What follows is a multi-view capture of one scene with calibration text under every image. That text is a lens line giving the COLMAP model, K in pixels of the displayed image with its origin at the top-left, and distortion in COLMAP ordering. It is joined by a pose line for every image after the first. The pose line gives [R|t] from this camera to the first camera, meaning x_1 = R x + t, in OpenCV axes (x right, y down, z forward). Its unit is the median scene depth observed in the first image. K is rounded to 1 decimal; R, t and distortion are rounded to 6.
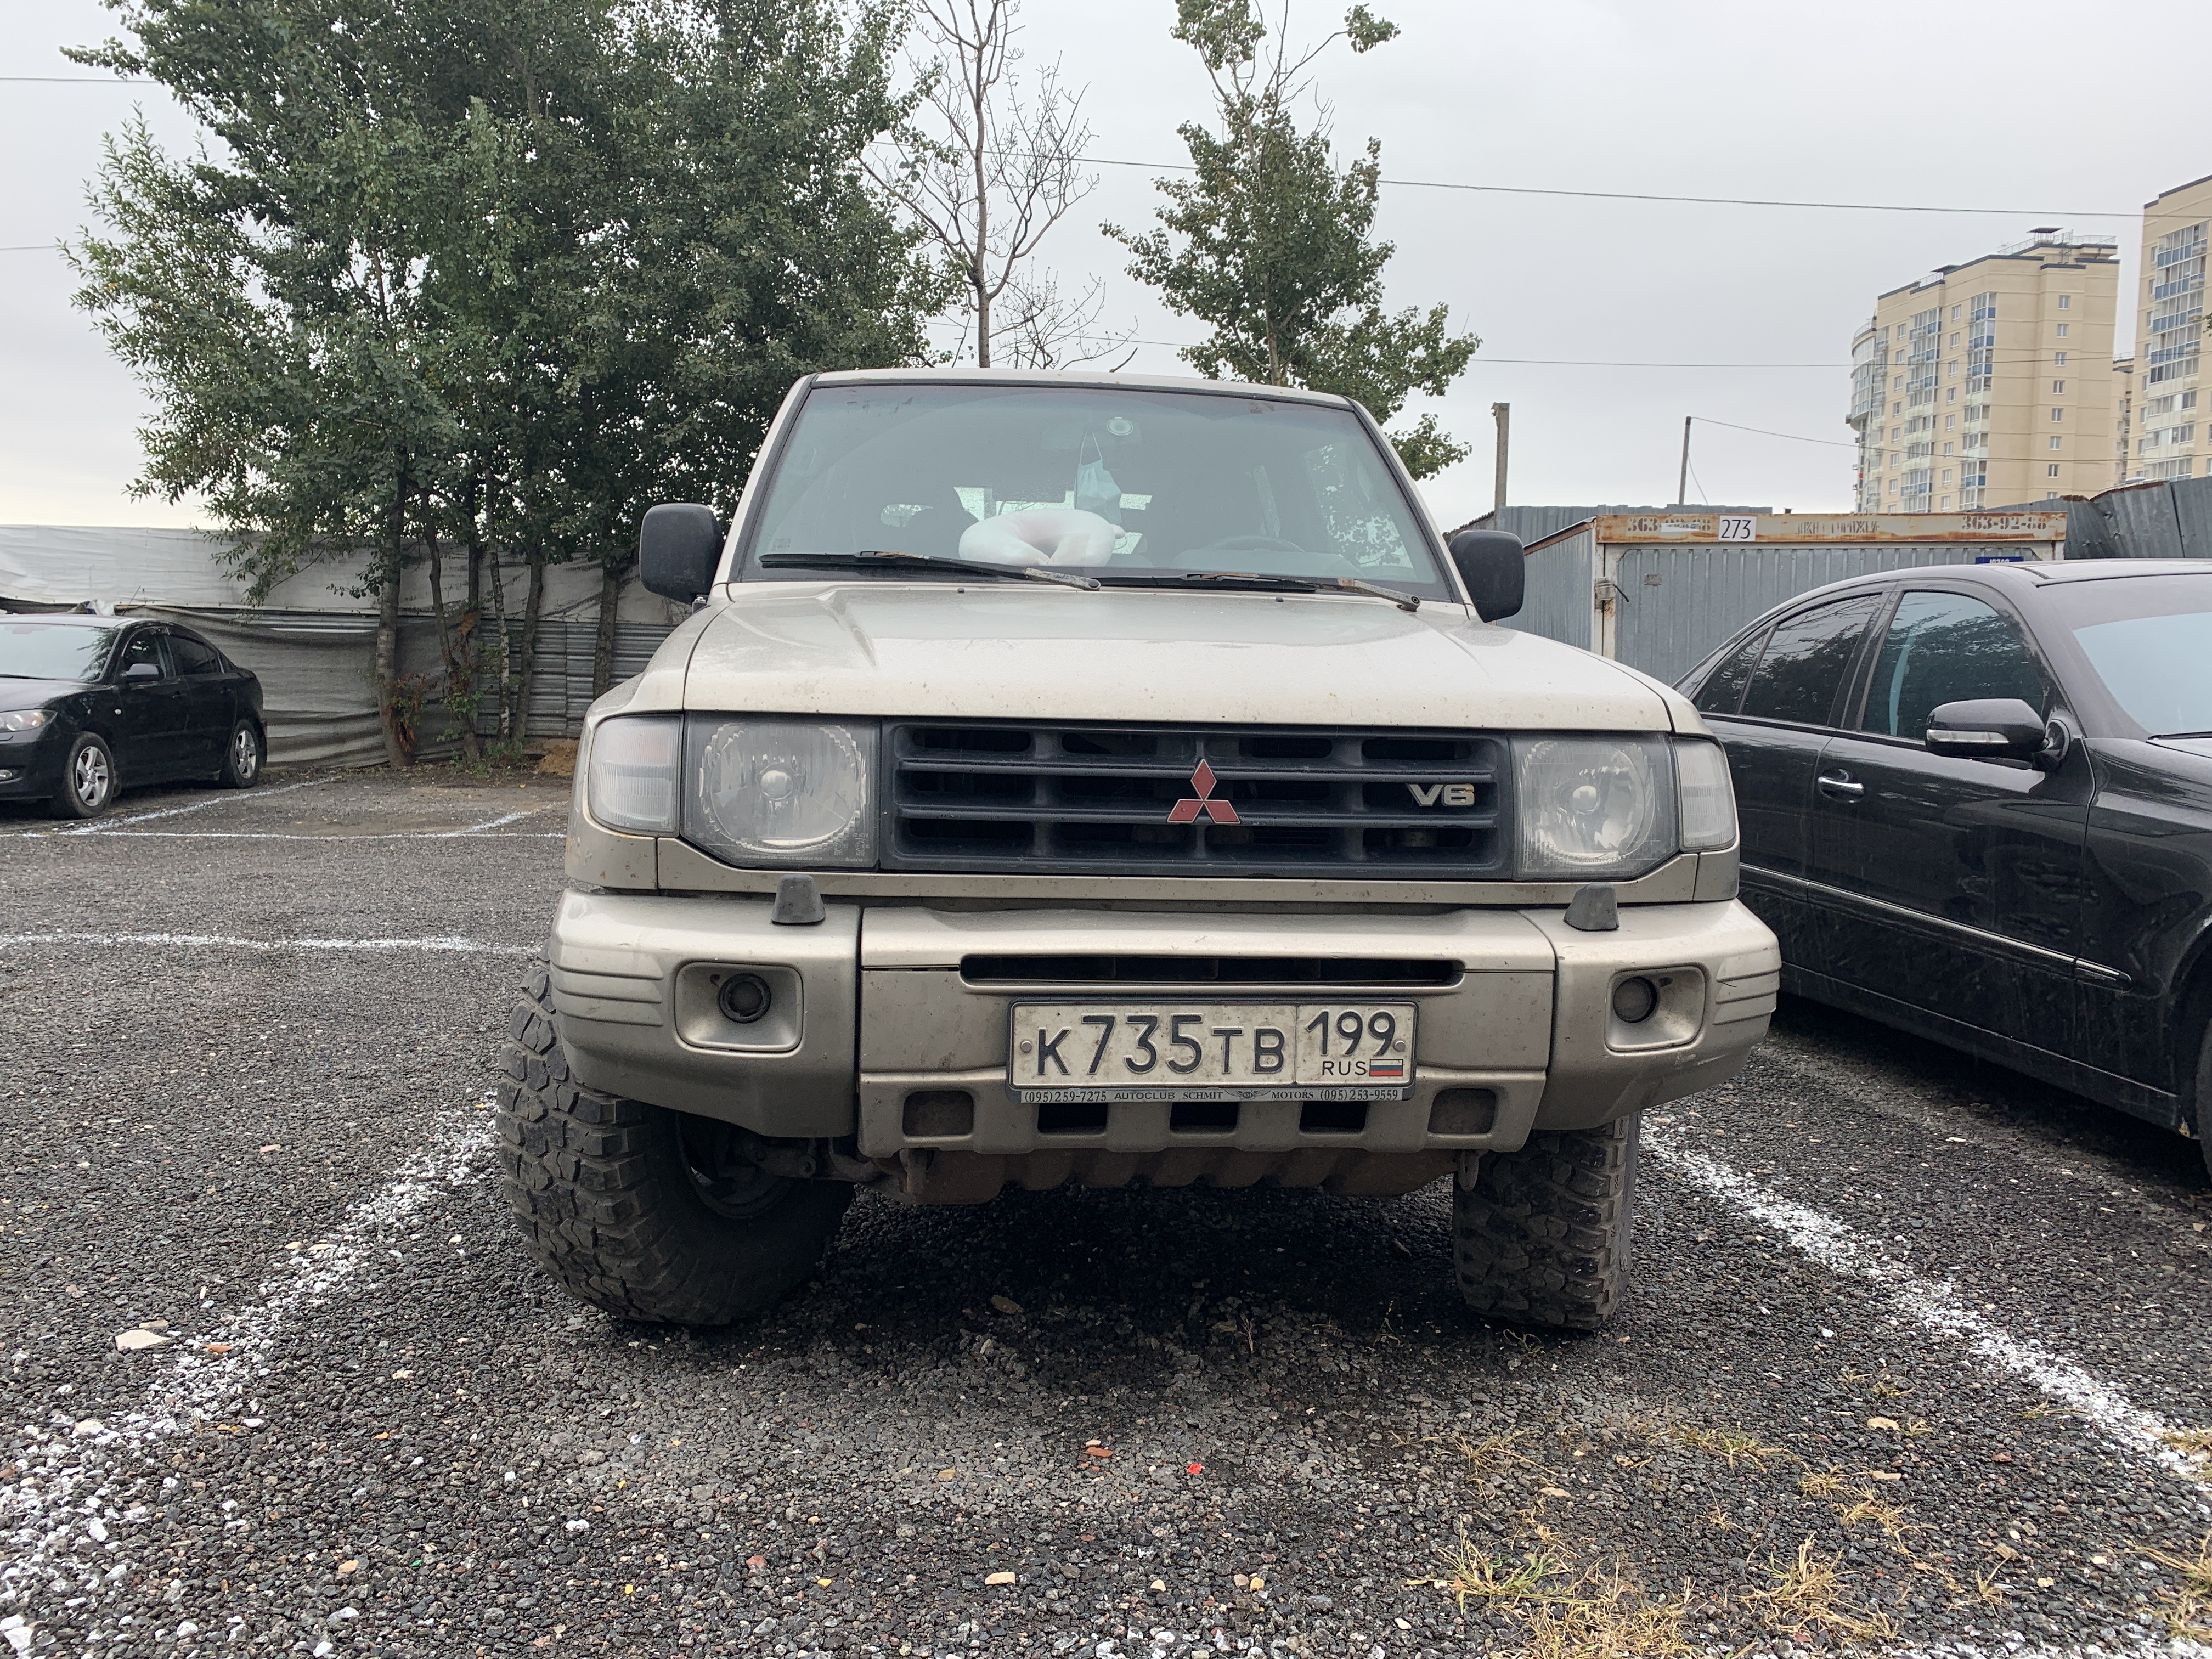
lens RADIAL K [[1661.8, 0, 1102.9], [0, 1661.8, 766.8], [0, 0, 1]] dist [0.069677, -0.107934]
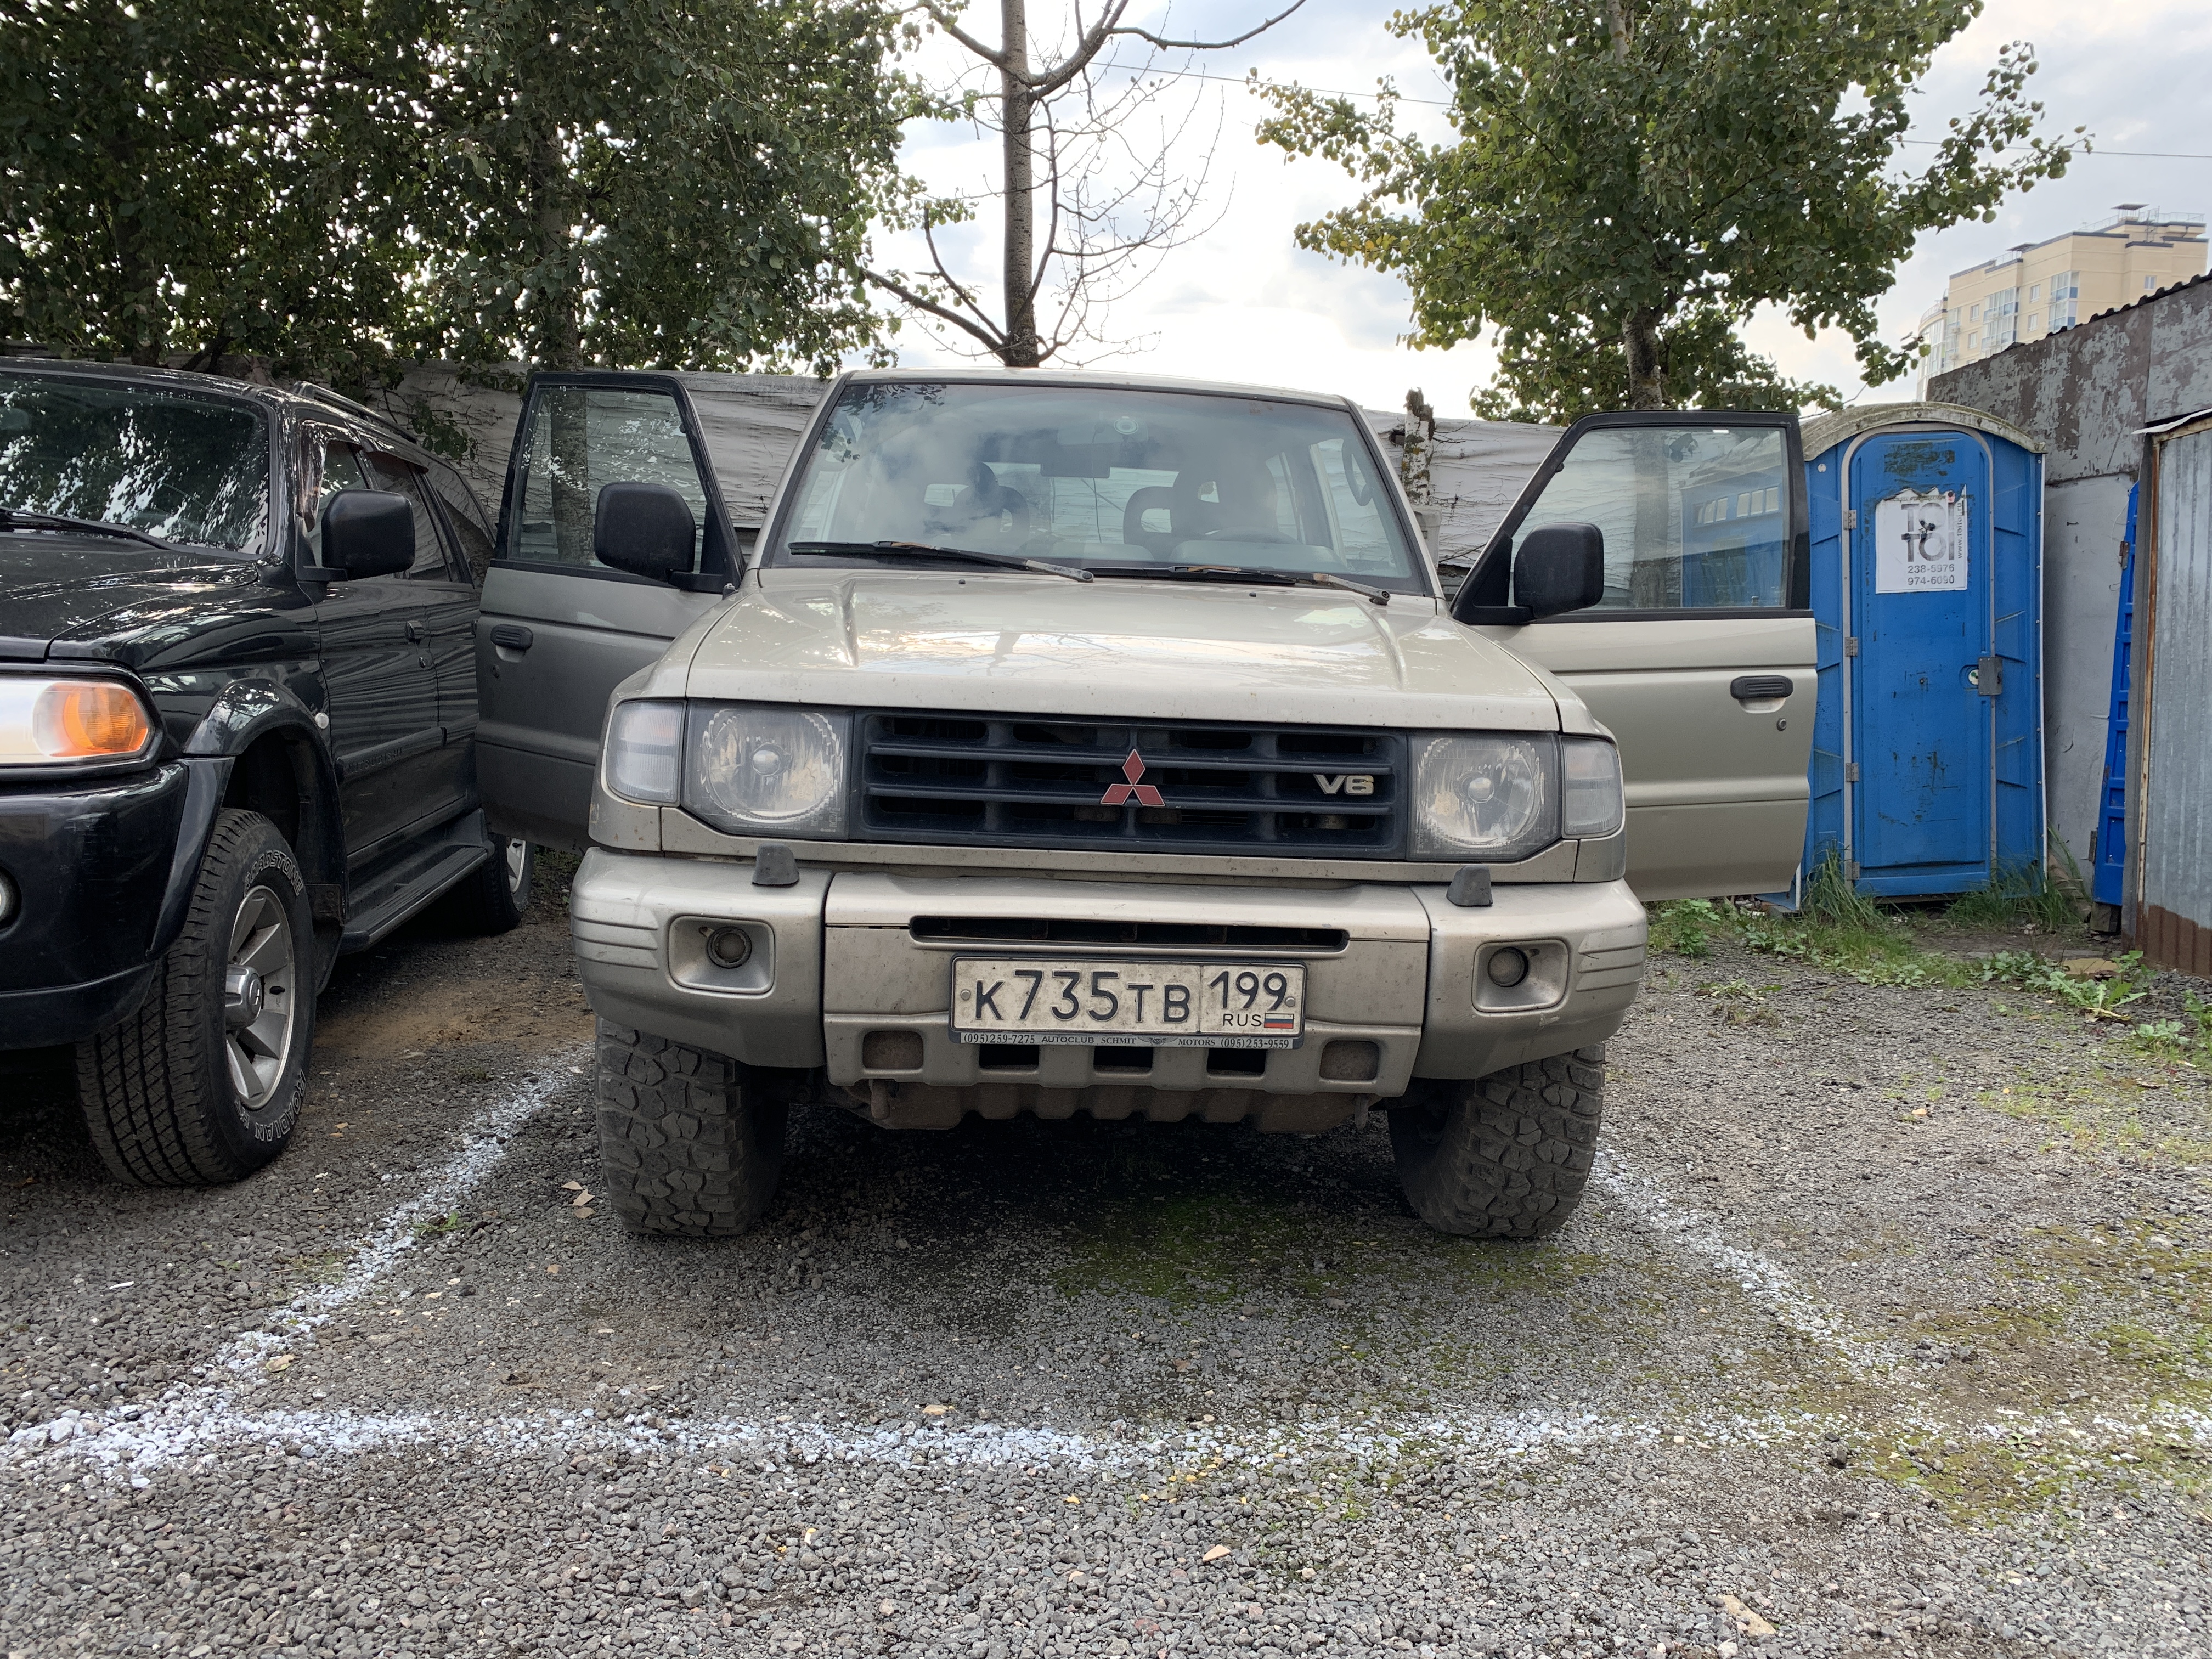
lens RADIAL K [[1680.2, 0, 1160.2], [0, 1680.2, 757.3], [0, 0, 1]] dist [0.067626, -0.034850]
pose [[0.999323, 0.021434, -0.029898, 0.118051], [-0.020634, 0.999427, 0.026828, -0.032007], [0.030456, -0.026193, 0.999193, -0.166101]]
